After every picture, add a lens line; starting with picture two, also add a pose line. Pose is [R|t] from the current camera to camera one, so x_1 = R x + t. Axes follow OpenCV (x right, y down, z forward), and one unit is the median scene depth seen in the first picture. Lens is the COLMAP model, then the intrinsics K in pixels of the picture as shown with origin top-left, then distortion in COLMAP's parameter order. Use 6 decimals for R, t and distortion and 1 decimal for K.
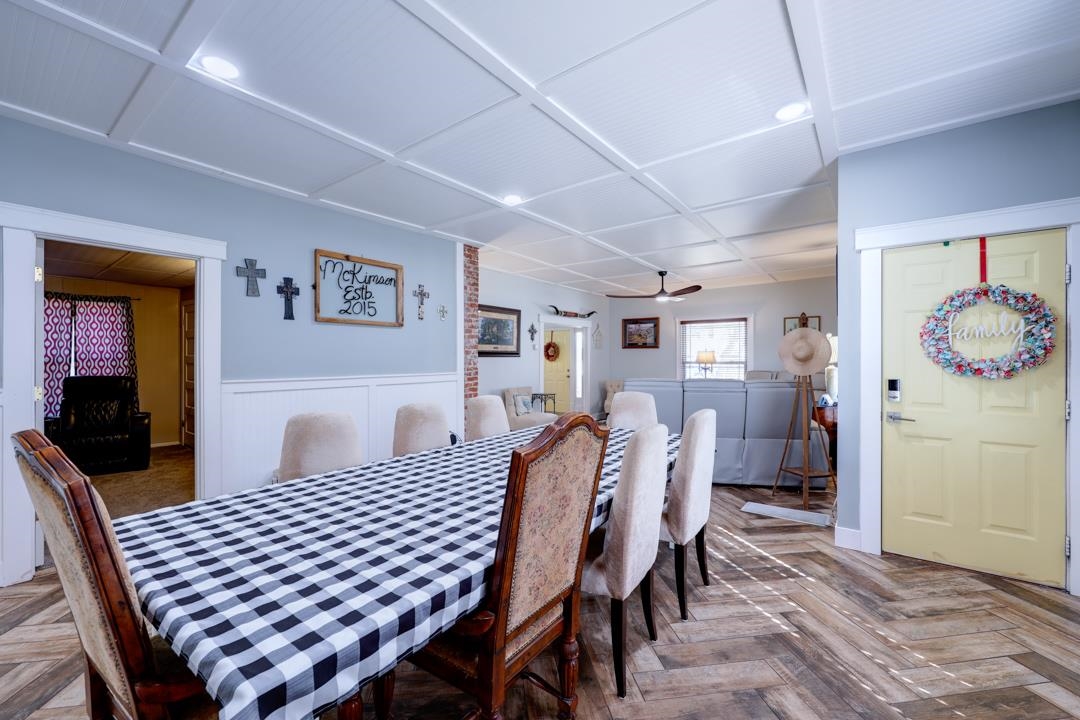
lens RADIAL K [[424.3, 0, 537.4], [0, 424.3, 357.7], [0, 0, 1]] dist [-0.000655, -0.000136]
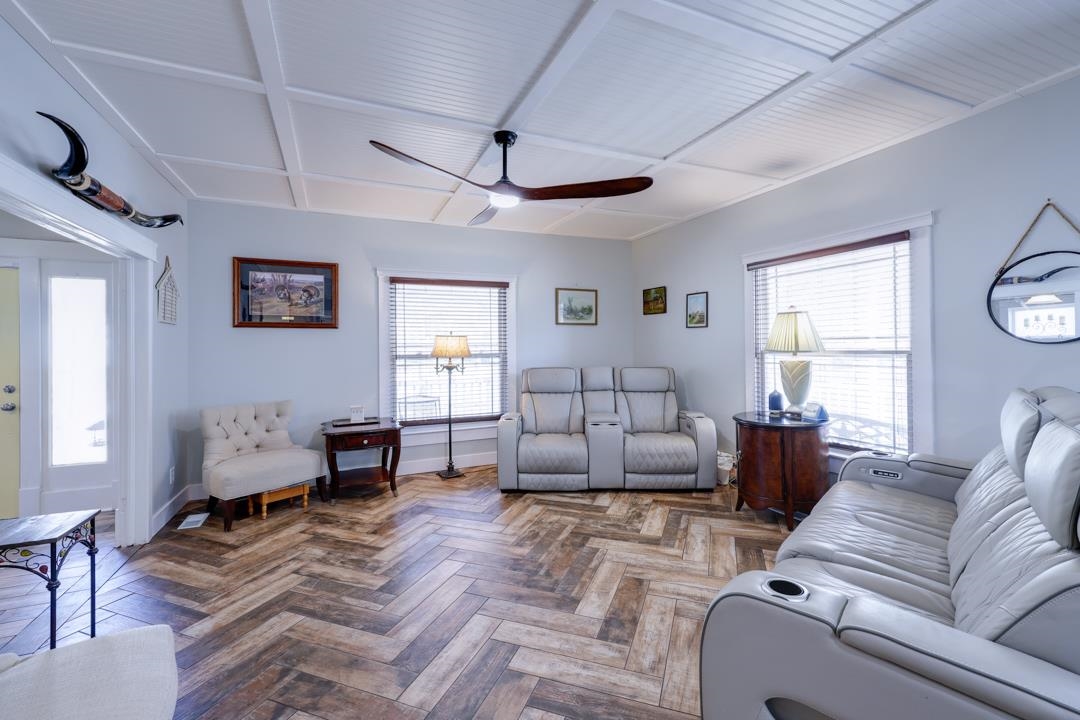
lens RADIAL K [[442.2, 0, 545.1], [0, 442.2, 345.7], [0, 0, 1]] dist [-0.001762, -0.000190]
pose [[0.461169, -0.000107, 0.887312, -0.053940], [0.008204, 0.999958, -0.004143, 0.001262], [-0.887274, 0.009190, 0.461150, 0.638129]]
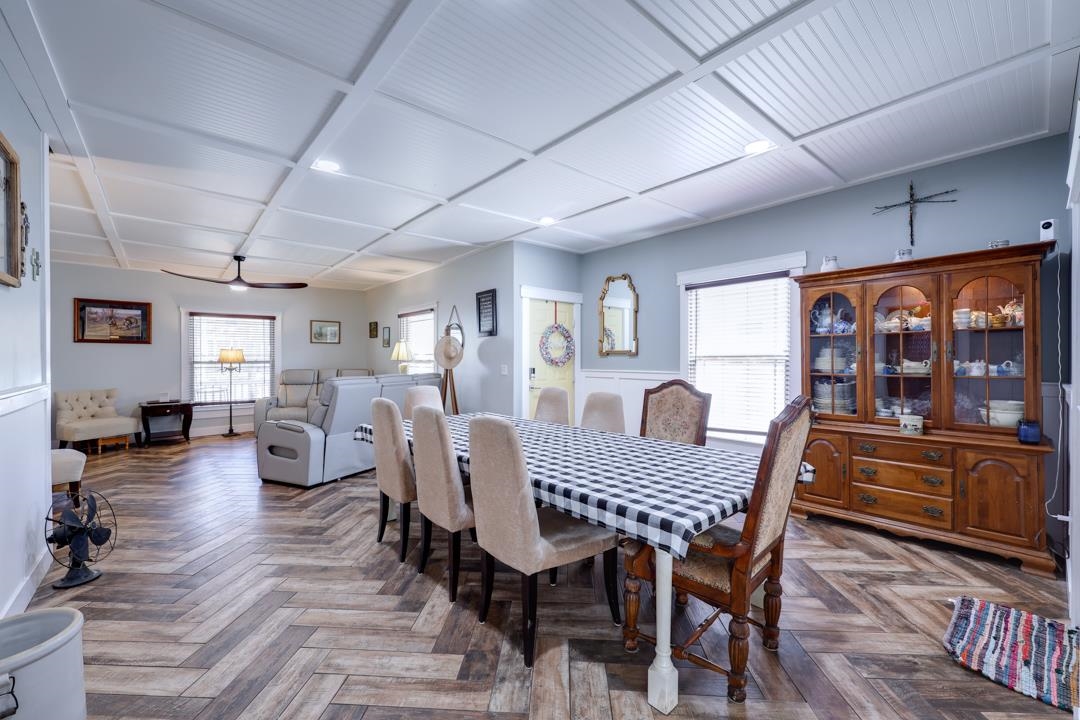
lens RADIAL K [[450.4, 0, 519.0], [0, 450.4, 360.5], [0, 0, 1]] dist [-0.001869, -0.000227]
pose [[0.251124, -0.005373, 0.967940, -0.371036], [-0.002105, 0.999979, 0.006097, 0.001088], [-0.967953, -0.003568, 0.251107, 0.181190]]
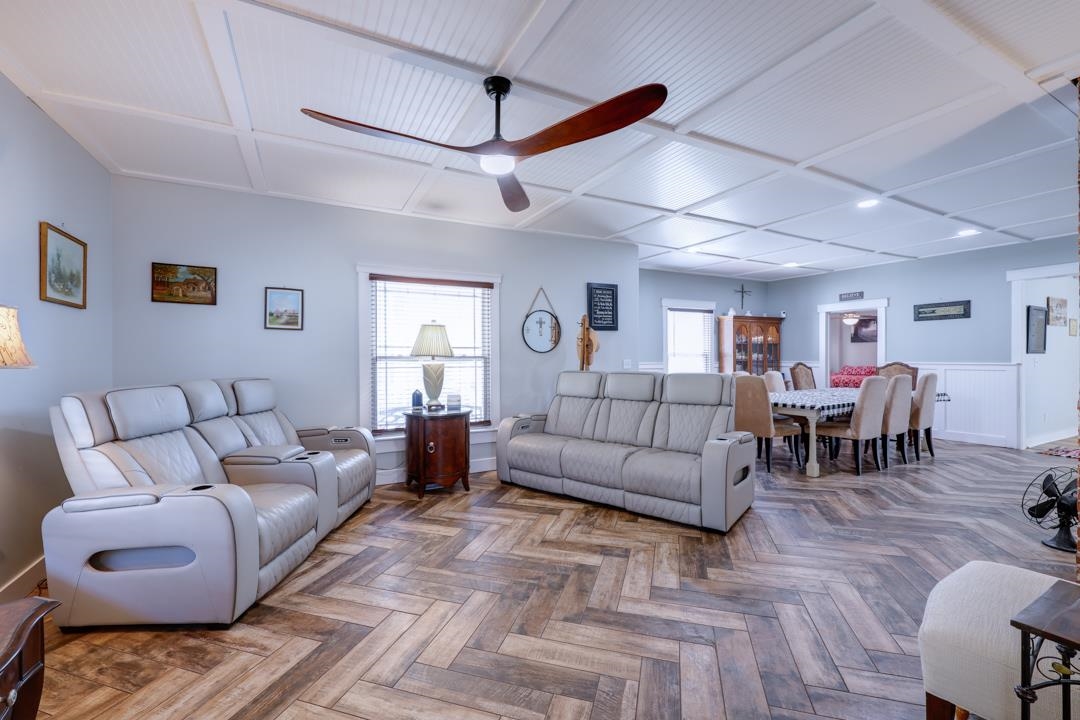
lens RADIAL K [[448.8, 0, 540.0], [0, 448.8, 360.0], [0, 0, 1]] dist [0.000215, 0.000112]
pose [[-0.906452, 0.000516, 0.422308, 0.084636], [0.003133, 0.999980, 0.005501, 0.008048], [-0.422296, 0.006310, -0.906436, 1.044913]]
